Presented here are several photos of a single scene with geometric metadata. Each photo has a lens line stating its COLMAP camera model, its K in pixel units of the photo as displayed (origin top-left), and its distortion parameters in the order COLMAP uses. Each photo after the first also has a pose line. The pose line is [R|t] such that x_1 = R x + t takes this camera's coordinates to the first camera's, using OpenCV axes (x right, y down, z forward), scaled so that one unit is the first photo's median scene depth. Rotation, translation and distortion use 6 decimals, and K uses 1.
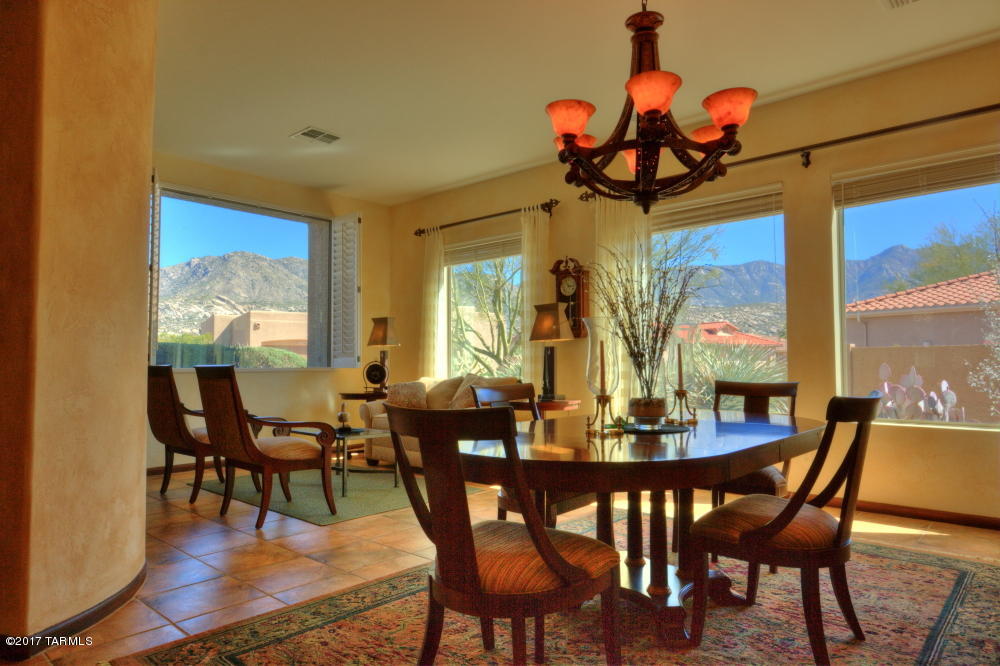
lens RADIAL K [[618.4, 0, 507.0], [0, 618.4, 337.5], [0, 0, 1]] dist [-0.005828, 0.006240]
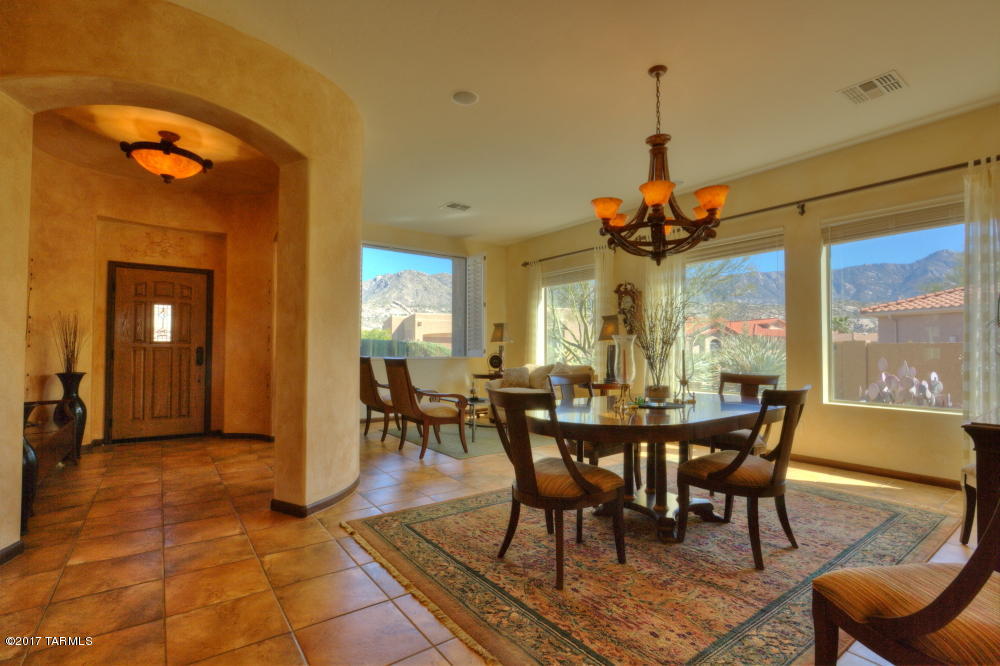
lens RADIAL K [[462.0, 0, 508.5], [0, 462.0, 337.8], [0, 0, 1]] dist [-0.015449, 0.003119]
pose [[0.980958, 0.001895, -0.194213, 0.064346], [0.001353, 0.999861, 0.016592, -0.031693], [0.194218, -0.016539, 0.980819, -0.155815]]
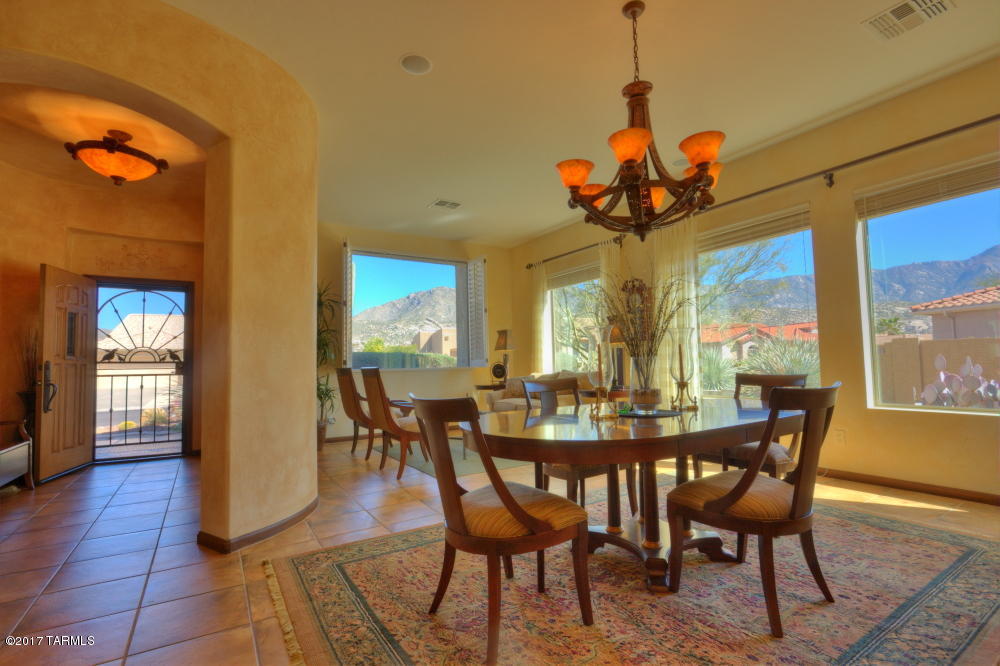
lens RADIAL K [[462.0, 0, 509.5], [0, 462.0, 337.6], [0, 0, 1]] dist [-0.015449, 0.003119]
pose [[0.964915, -0.033122, -0.260465, 0.157762], [0.030484, 0.999435, -0.014163, -0.000373], [0.260787, 0.005726, 0.965379, 0.023284]]
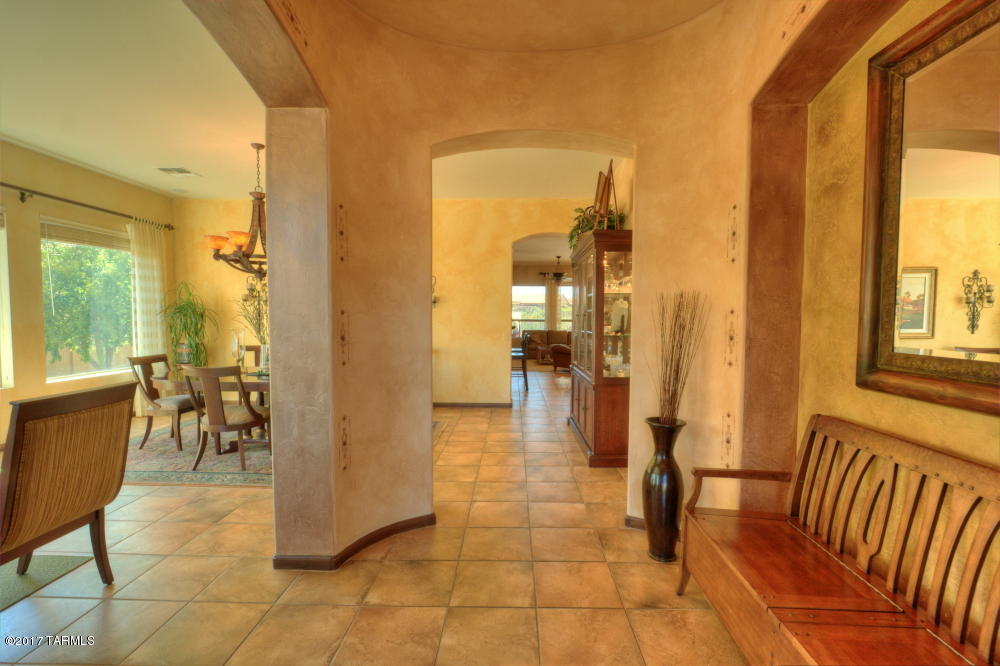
lens RADIAL K [[462.0, 0, 507.6], [0, 462.0, 340.8], [0, 0, 1]] dist [-0.015449, 0.003119]
pose [[-0.653874, -0.038981, 0.755599, -1.301102], [-0.034687, 0.999166, 0.021530, -0.037377], [-0.755808, -0.012131, -0.654681, 1.110748]]
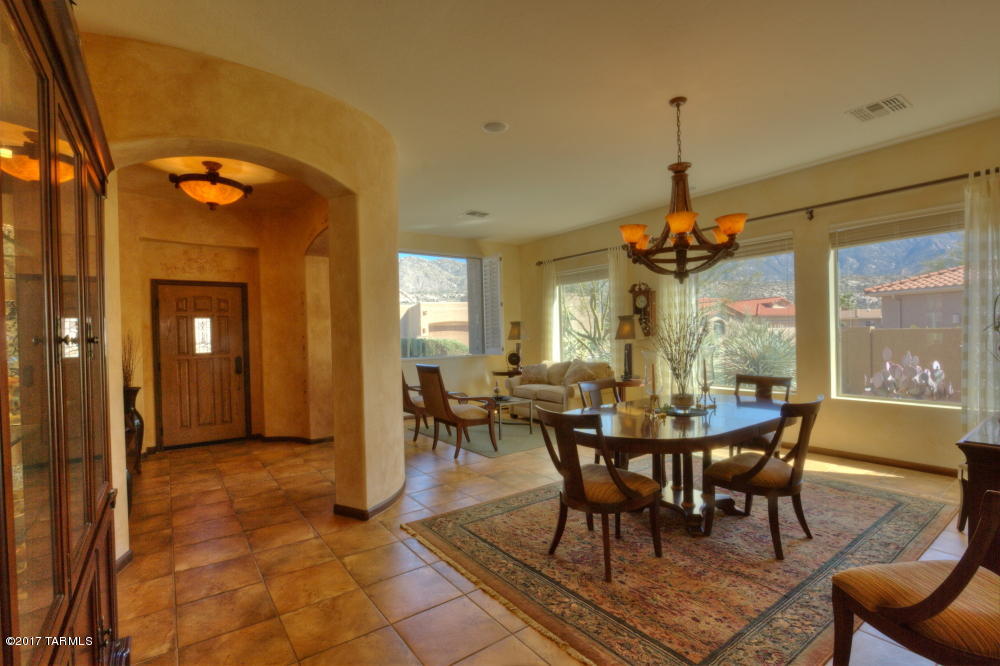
lens RADIAL K [[462.0, 0, 507.6], [0, 462.0, 337.7], [0, 0, 1]] dist [-0.015449, 0.003119]
pose [[0.979615, -0.017858, -0.200090, 0.008763], [0.028727, 0.998257, 0.051550, -0.104114], [0.198820, -0.056247, 0.978421, -0.251995]]
